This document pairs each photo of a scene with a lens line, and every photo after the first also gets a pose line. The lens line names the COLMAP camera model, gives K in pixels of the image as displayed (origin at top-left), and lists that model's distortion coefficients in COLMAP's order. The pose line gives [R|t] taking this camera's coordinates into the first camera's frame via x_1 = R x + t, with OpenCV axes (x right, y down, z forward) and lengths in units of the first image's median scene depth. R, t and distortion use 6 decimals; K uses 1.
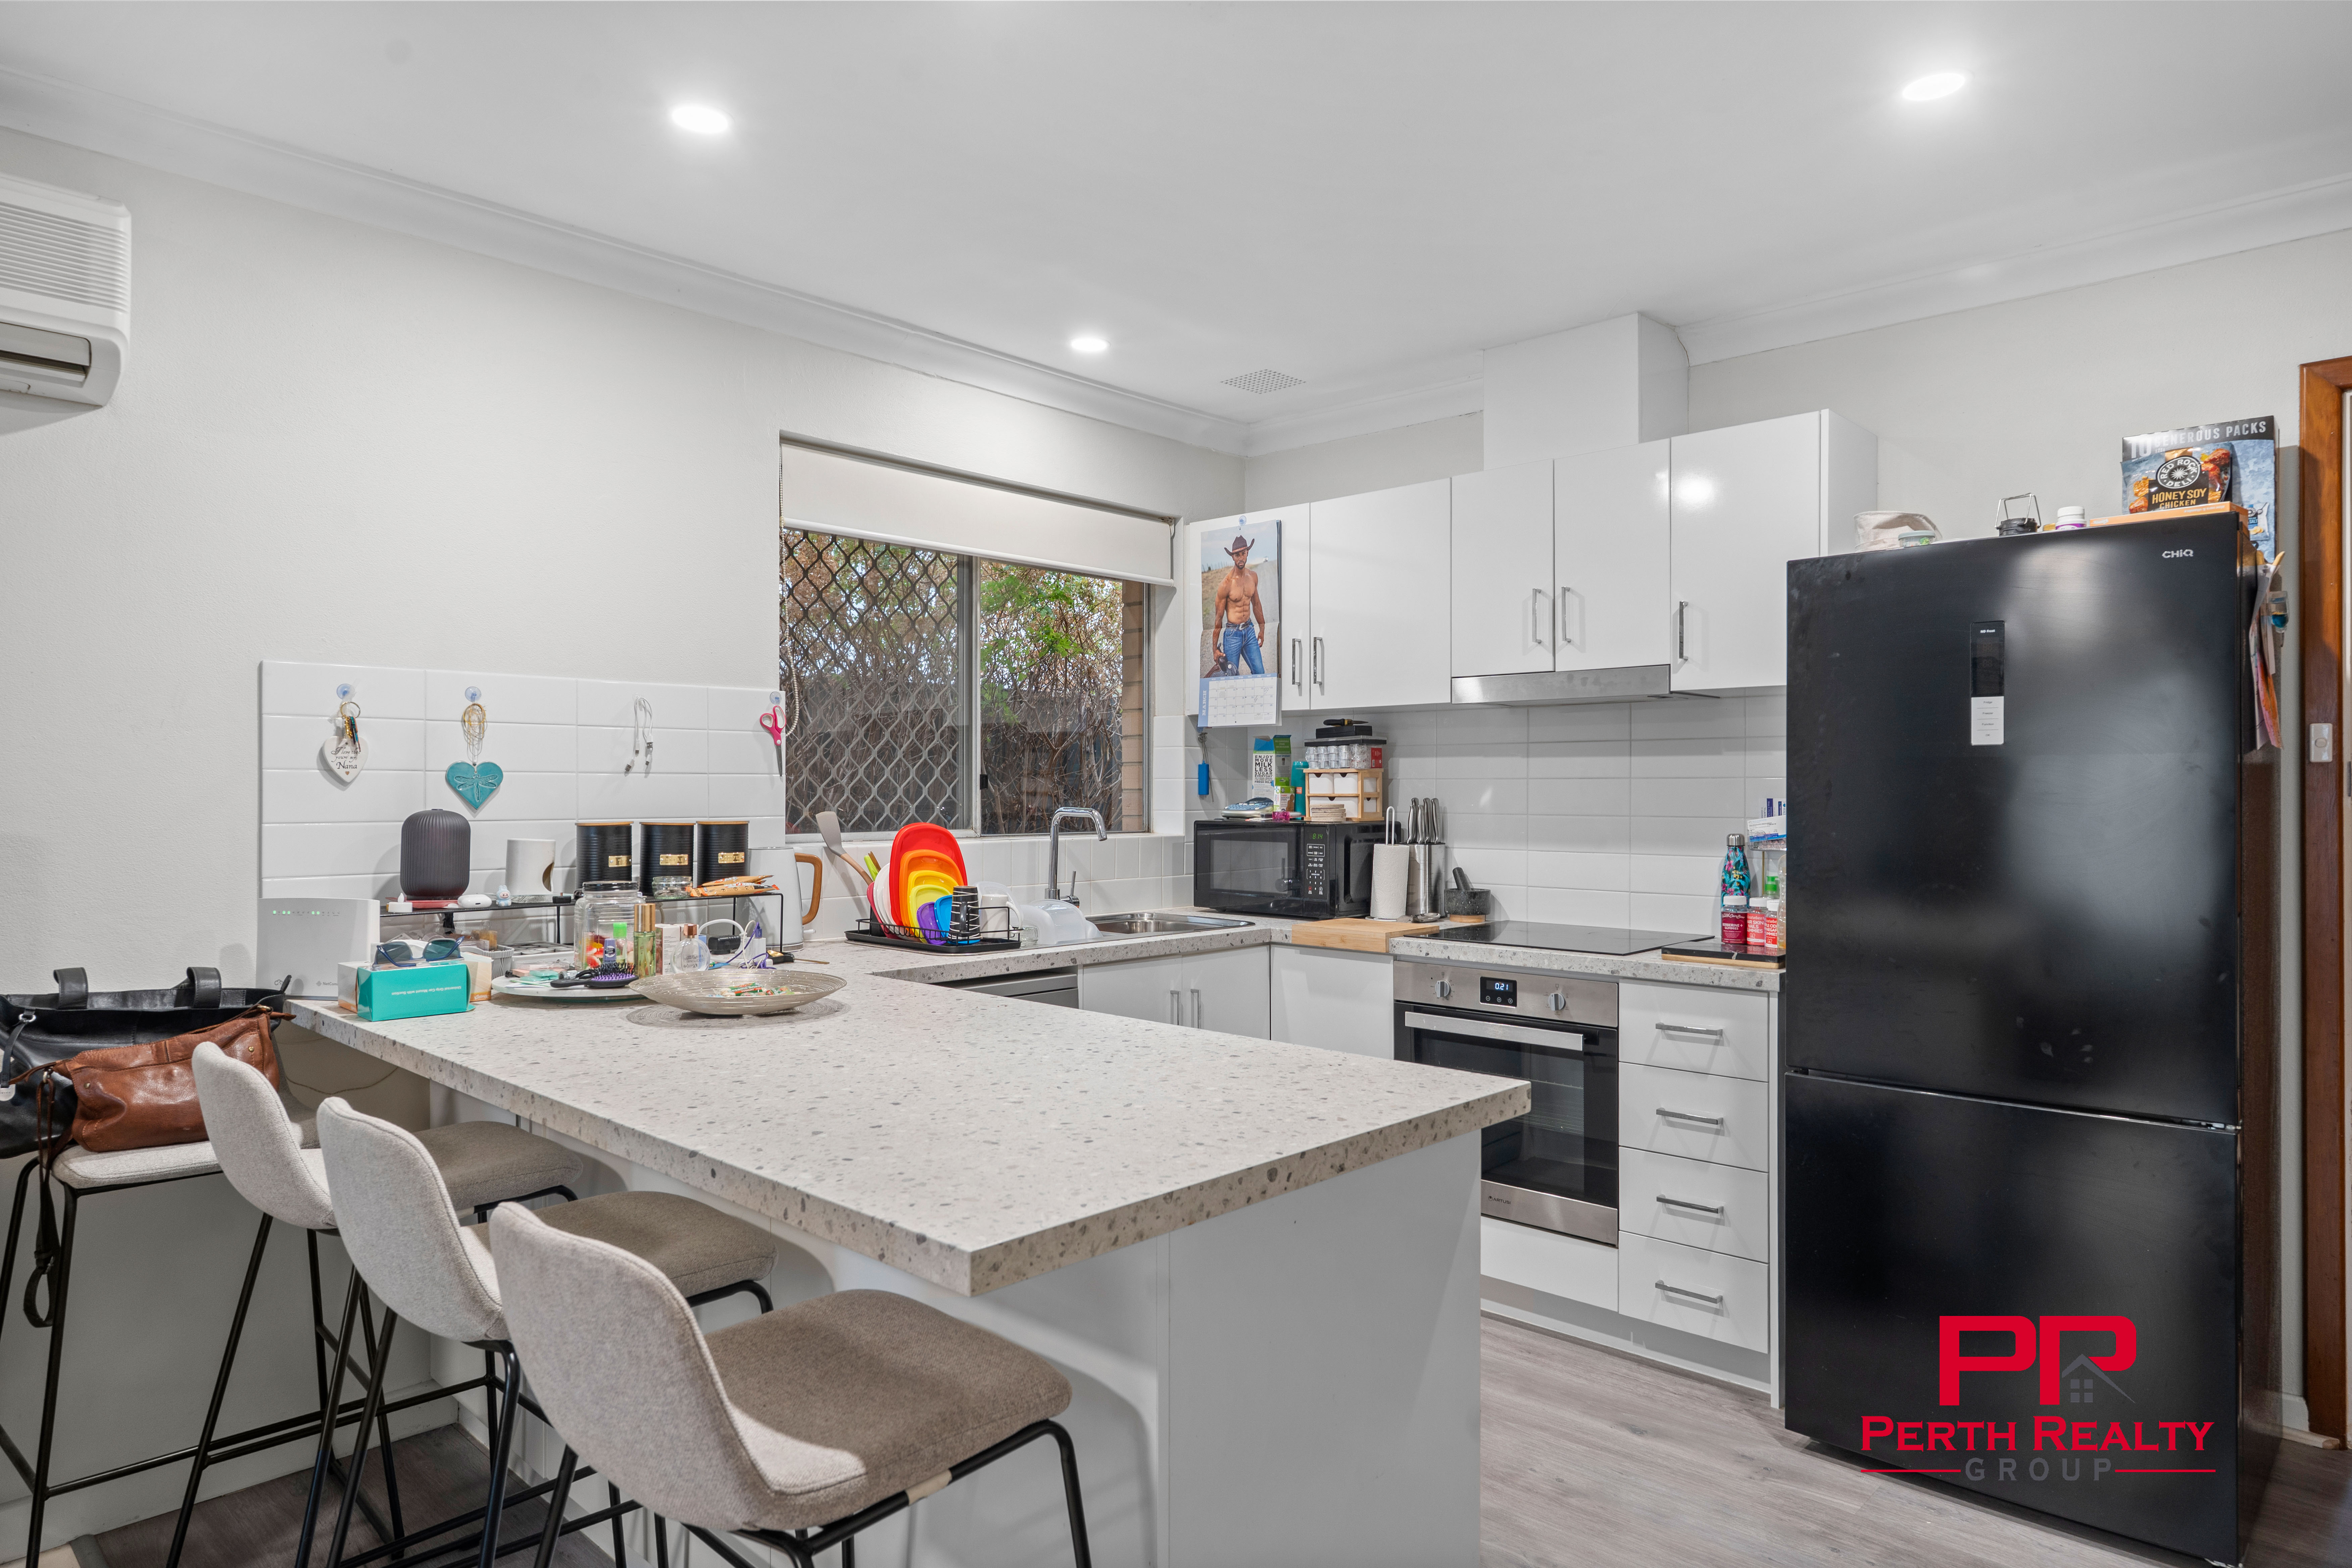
lens RADIAL K [[1394.1, 0, 1173.9], [0, 1394.1, 778.9], [0, 0, 1]] dist [0.003893, 0.000873]
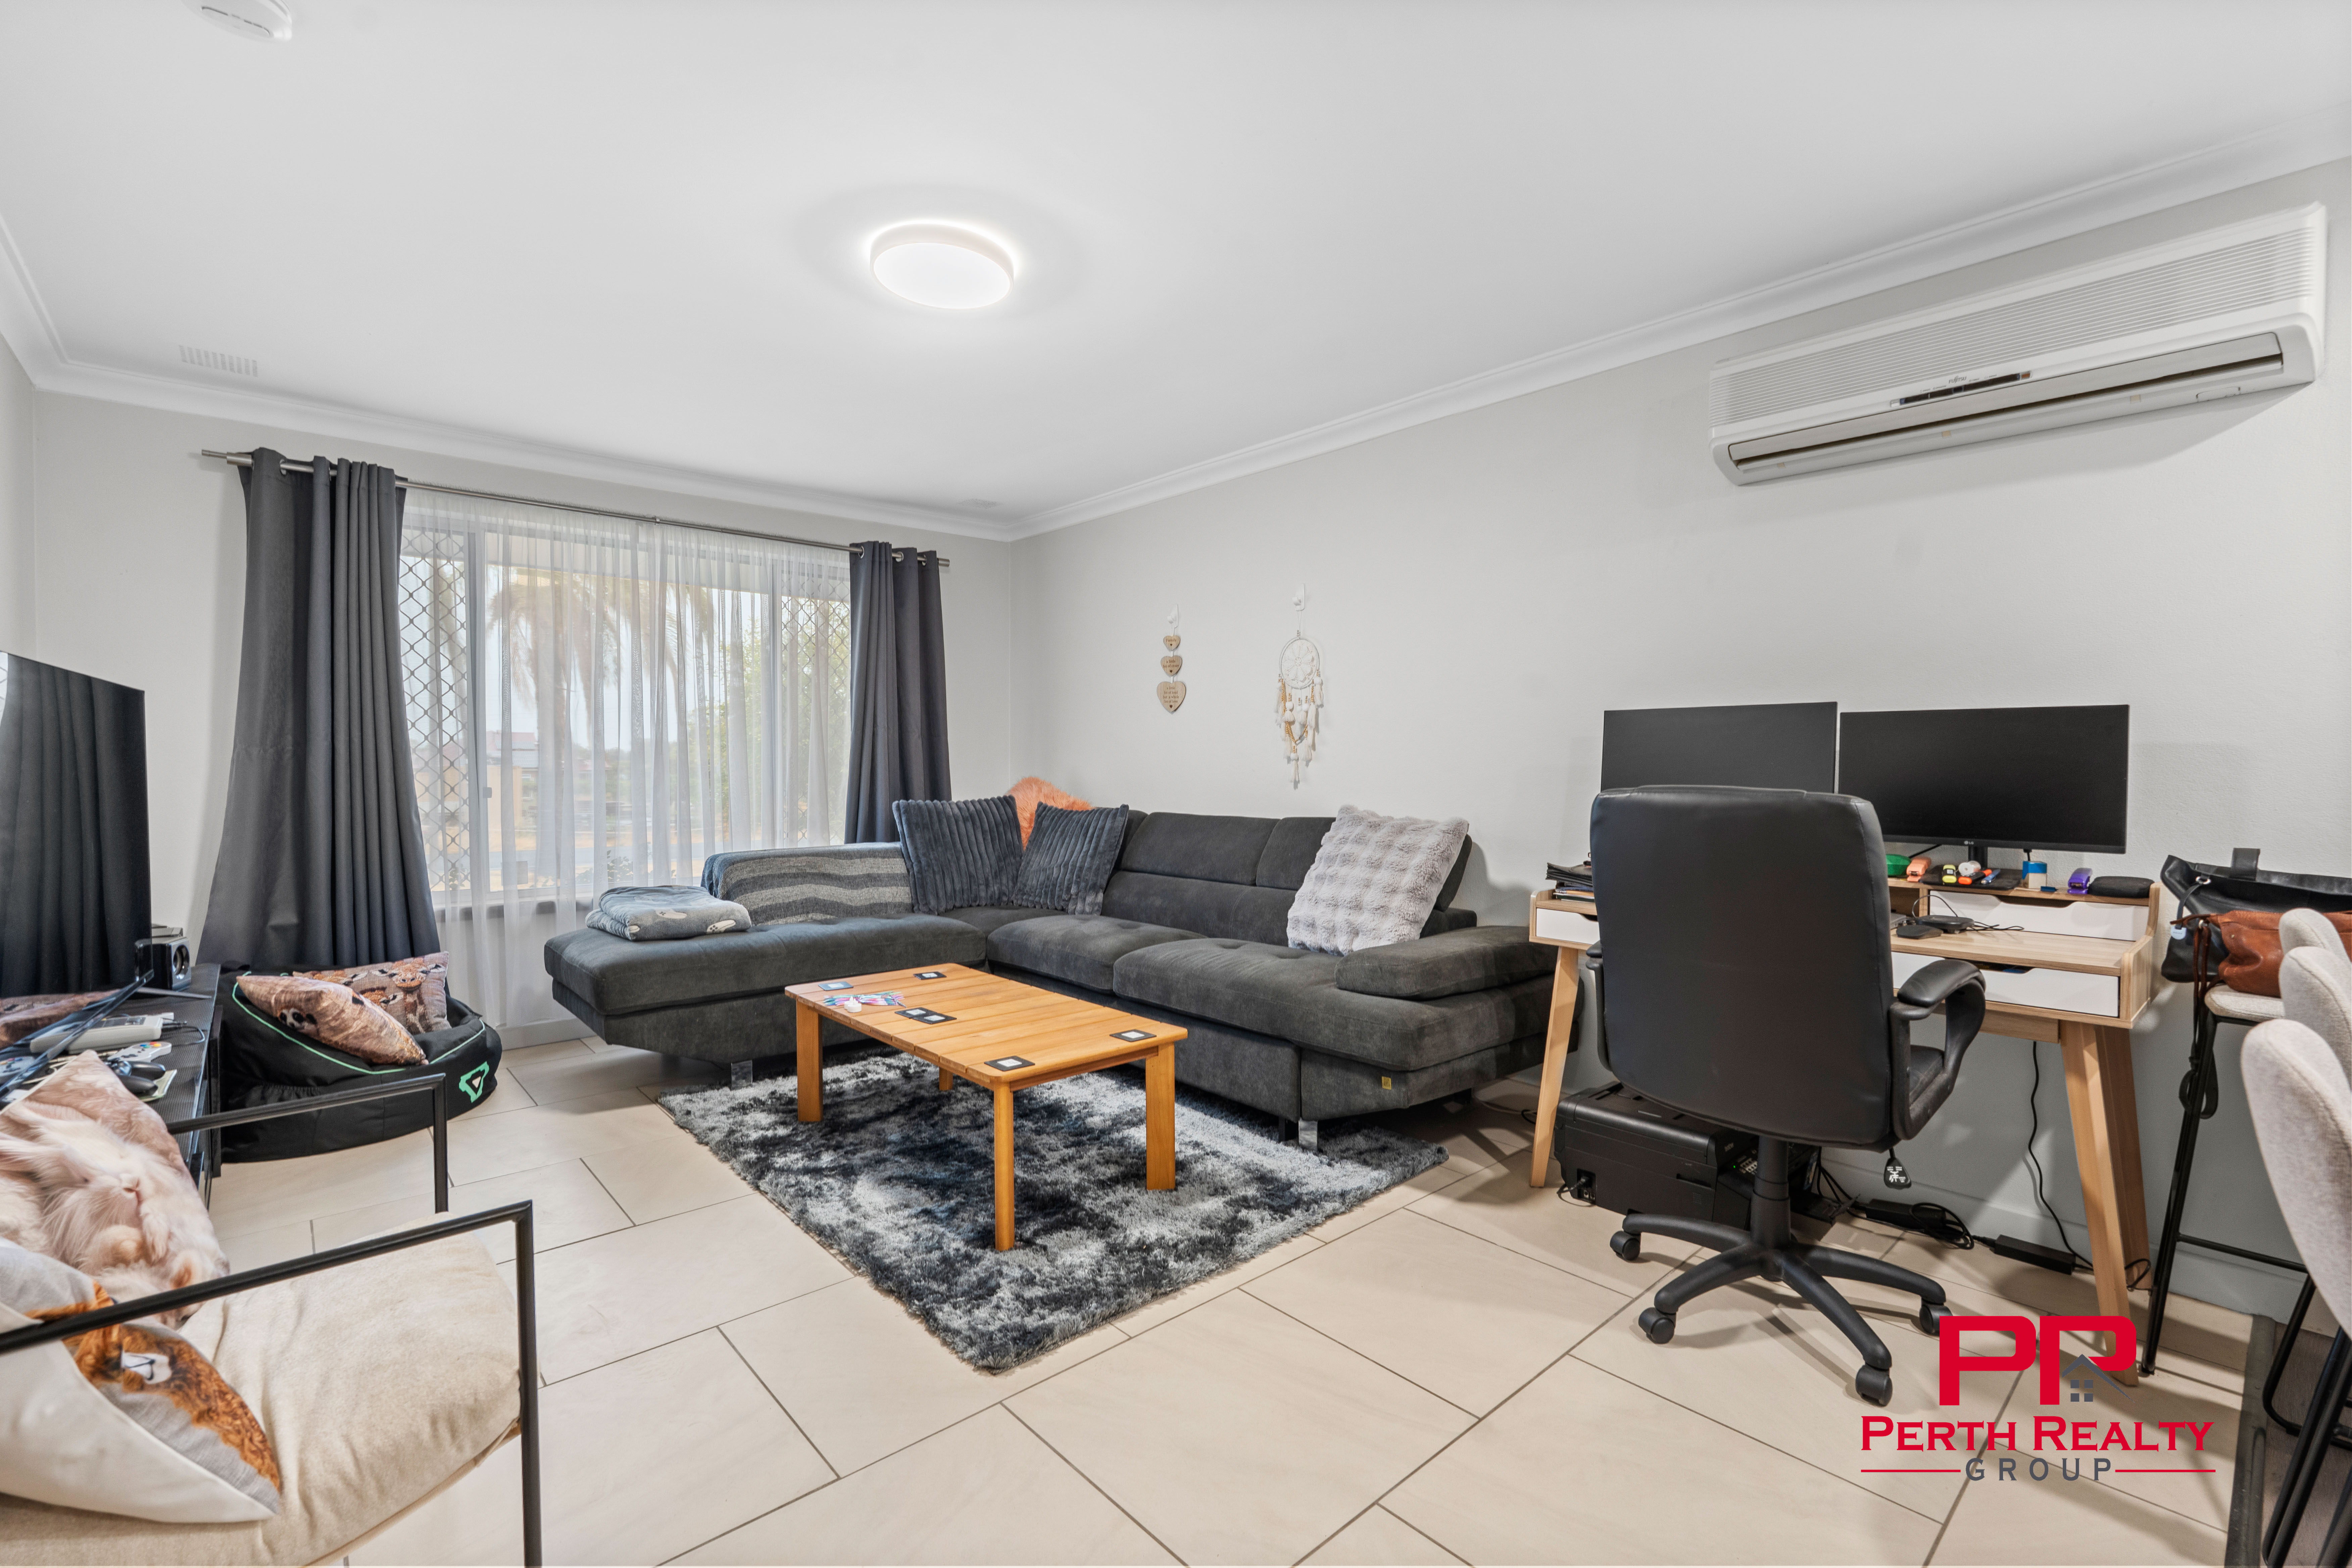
lens RADIAL K [[1025.5, 0, 1184.2], [0, 1025.5, 784.5], [0, 0, 1]] dist [-0.000394, 0.000250]
pose [[-0.067898, 0.023018, -0.997427, 0.104177], [-0.000194, 0.999733, 0.023085, 0.032932], [0.997692, 0.001760, -0.067876, 0.067574]]
